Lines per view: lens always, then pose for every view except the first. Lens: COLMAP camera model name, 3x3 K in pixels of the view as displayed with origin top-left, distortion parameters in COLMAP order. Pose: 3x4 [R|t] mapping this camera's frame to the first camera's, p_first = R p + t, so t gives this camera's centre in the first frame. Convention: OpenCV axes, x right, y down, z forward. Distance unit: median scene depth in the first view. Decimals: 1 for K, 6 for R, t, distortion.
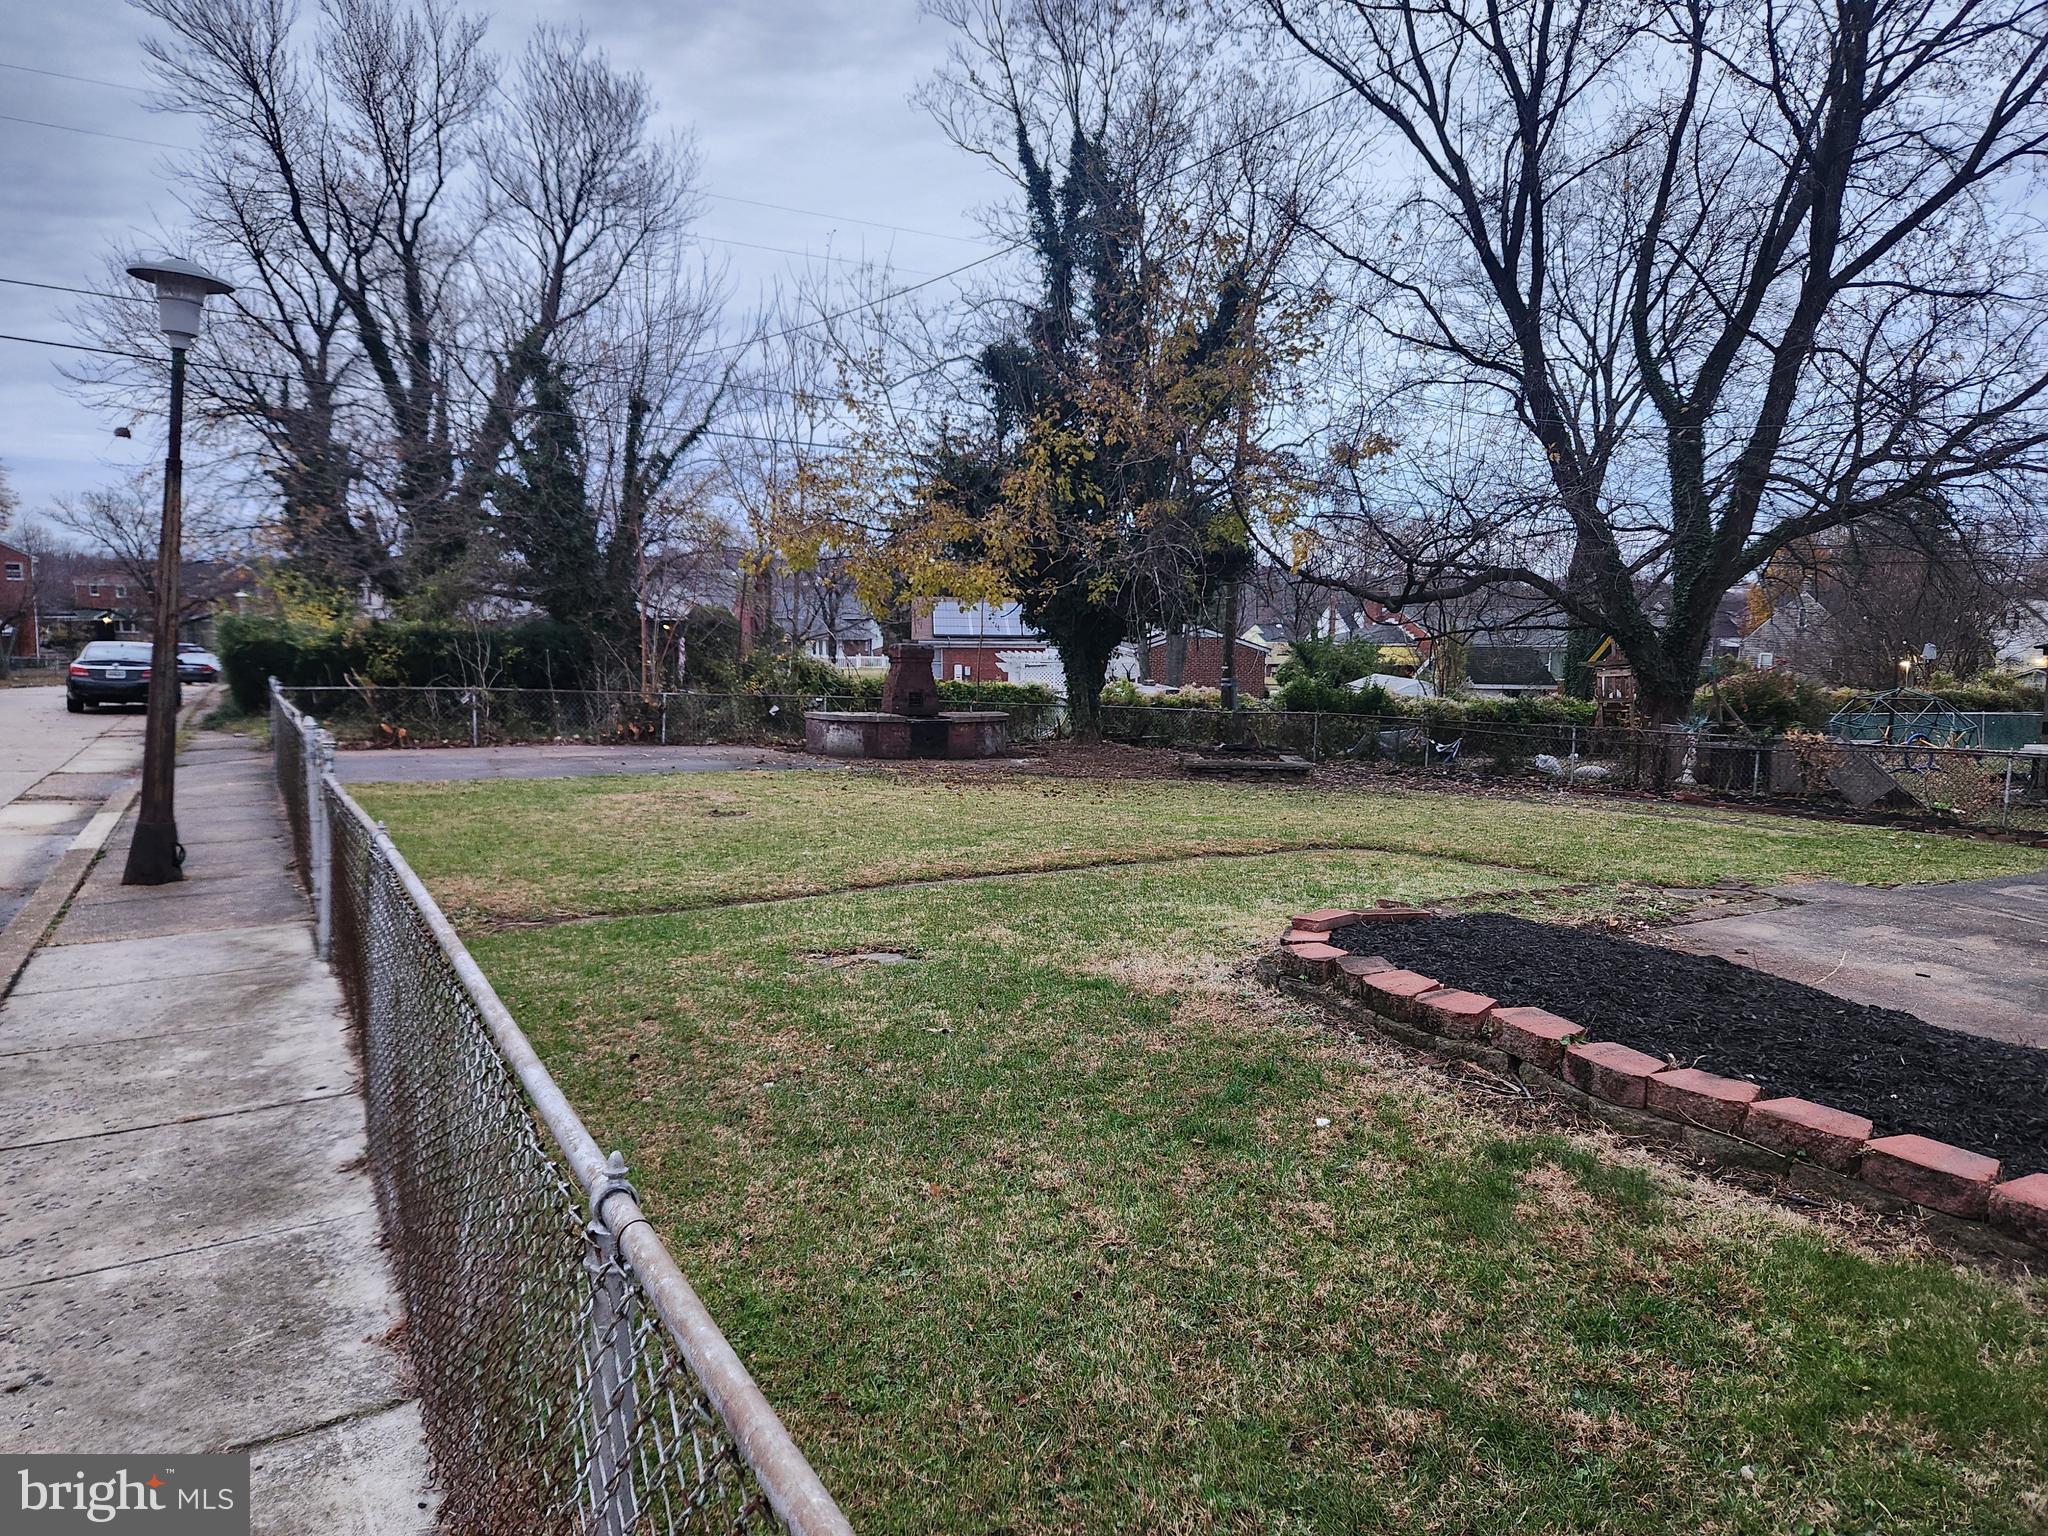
lens RADIAL K [[1386.4, 0, 1022.2], [0, 1386.4, 772.0], [0, 0, 1]] dist [0.051936, -0.042226]
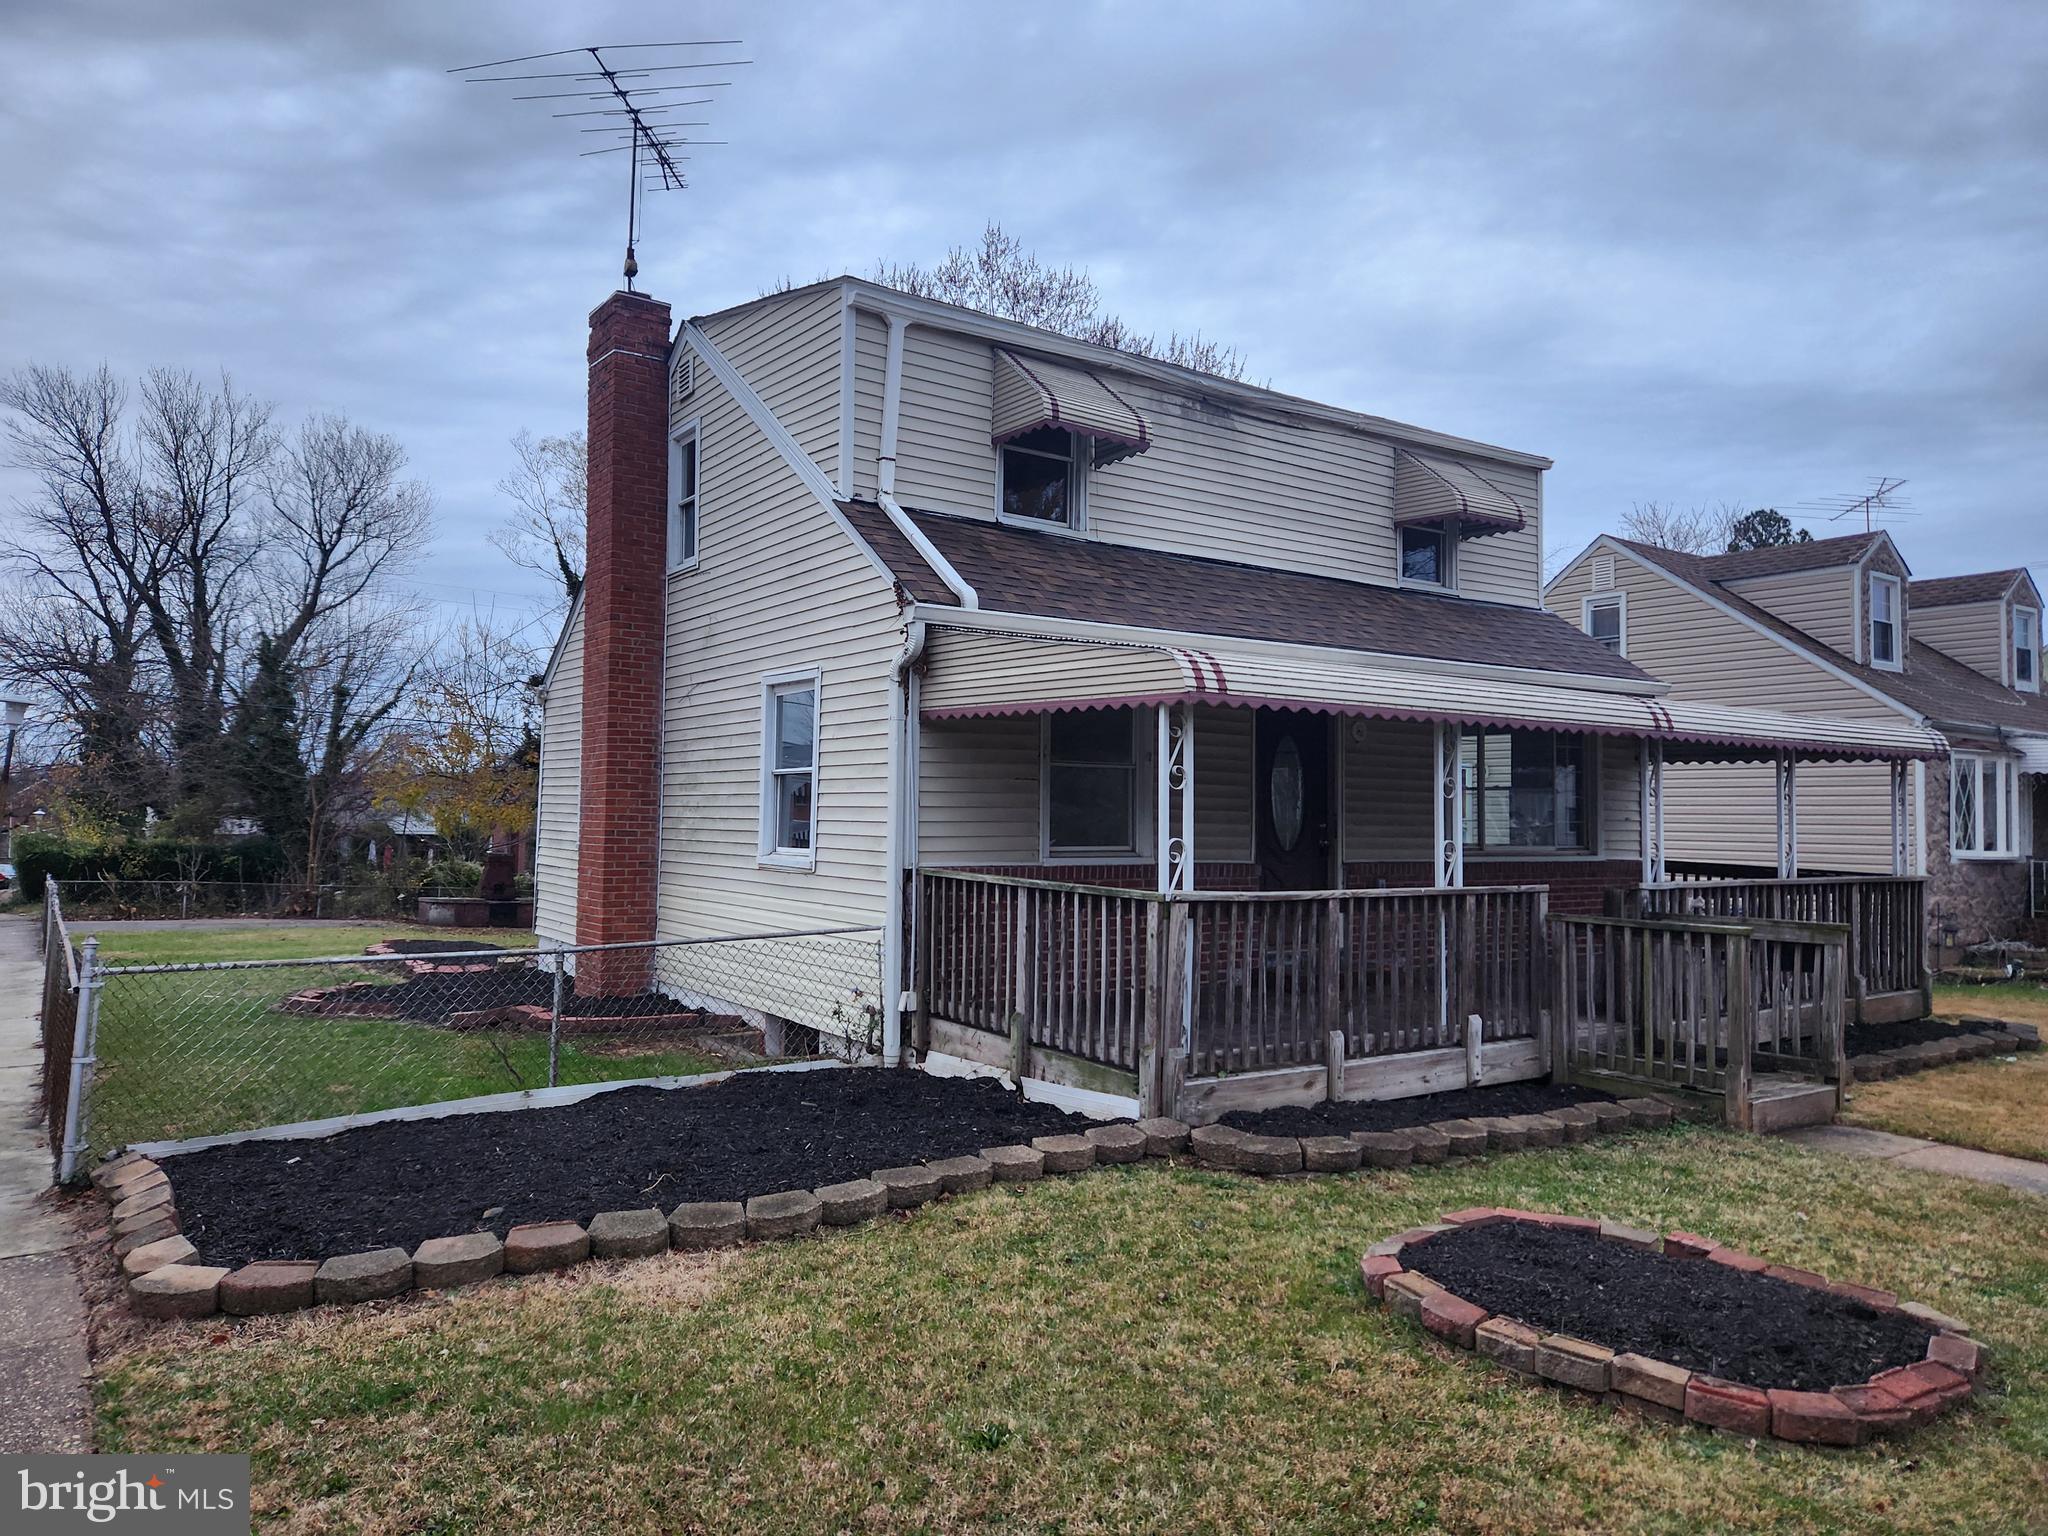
lens RADIAL K [[1386.4, 0, 1042.1], [0, 1386.4, 764.2], [0, 0, 1]] dist [0.051936, -0.042226]
pose [[0.993618, 0.009745, 0.112372, 0.276852], [0.007985, 0.987684, -0.156255, 0.046083], [-0.112511, 0.156156, 0.981304, -0.488801]]
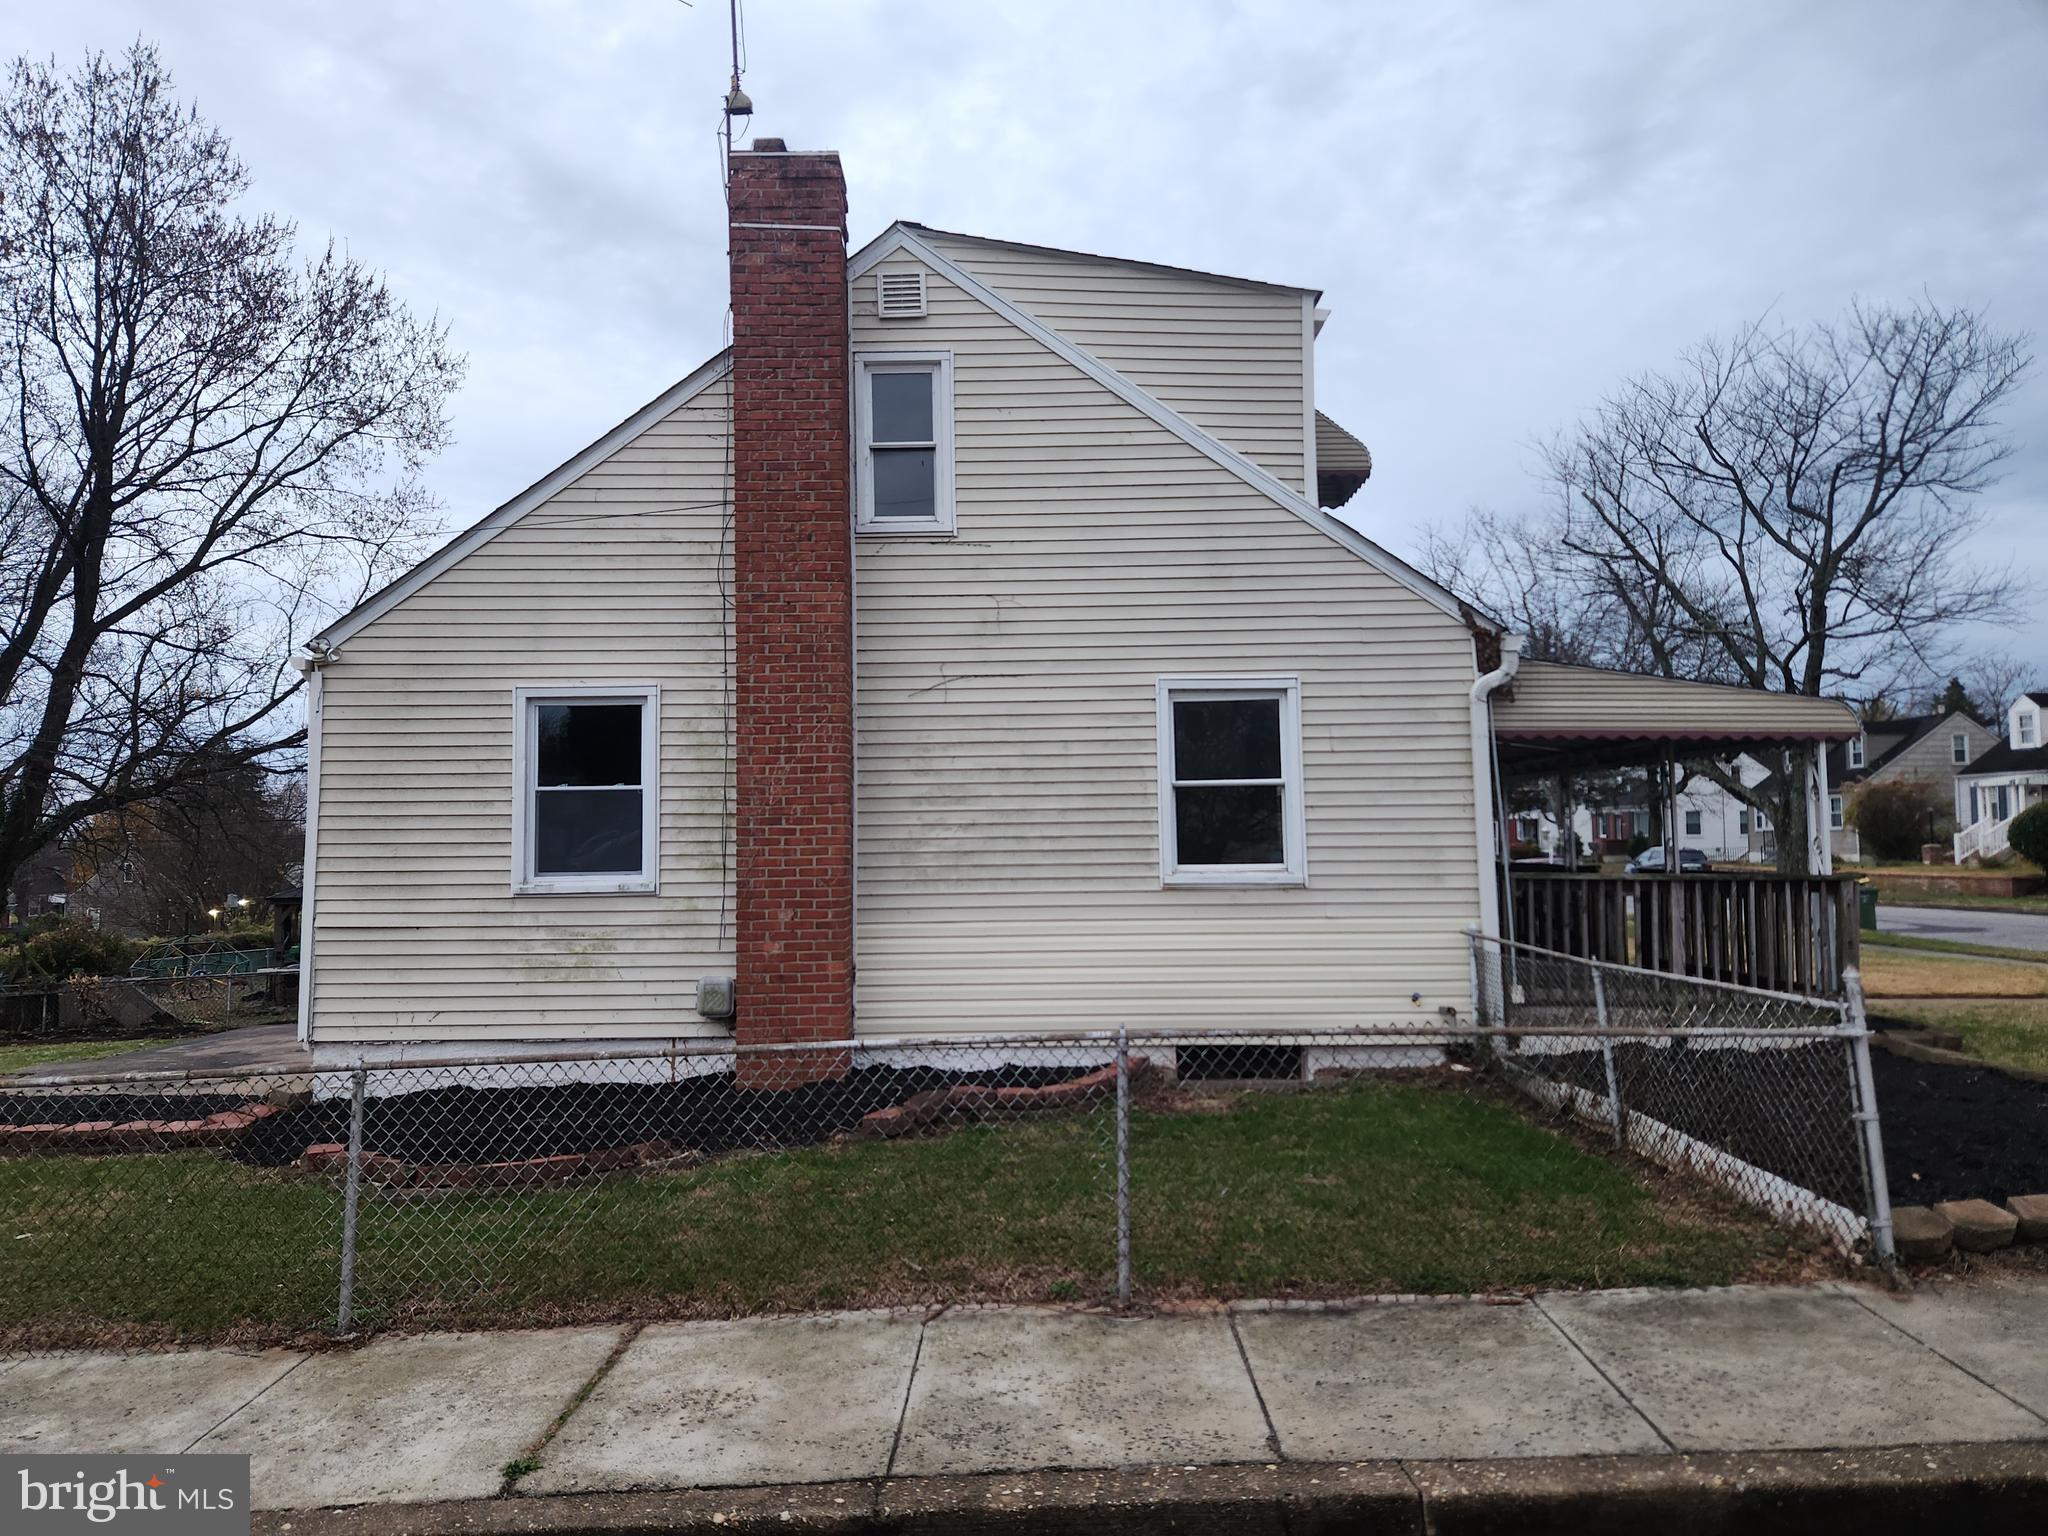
lens RADIAL K [[1386.4, 0, 1036.8], [0, 1386.4, 756.9], [0, 0, 1]] dist [0.051936, -0.042226]
pose [[0.483565, 0.040307, 0.874380, -0.090485], [0.122373, 0.986015, -0.113130, 0.015577], [-0.866712, 0.161706, 0.471870, -0.232796]]
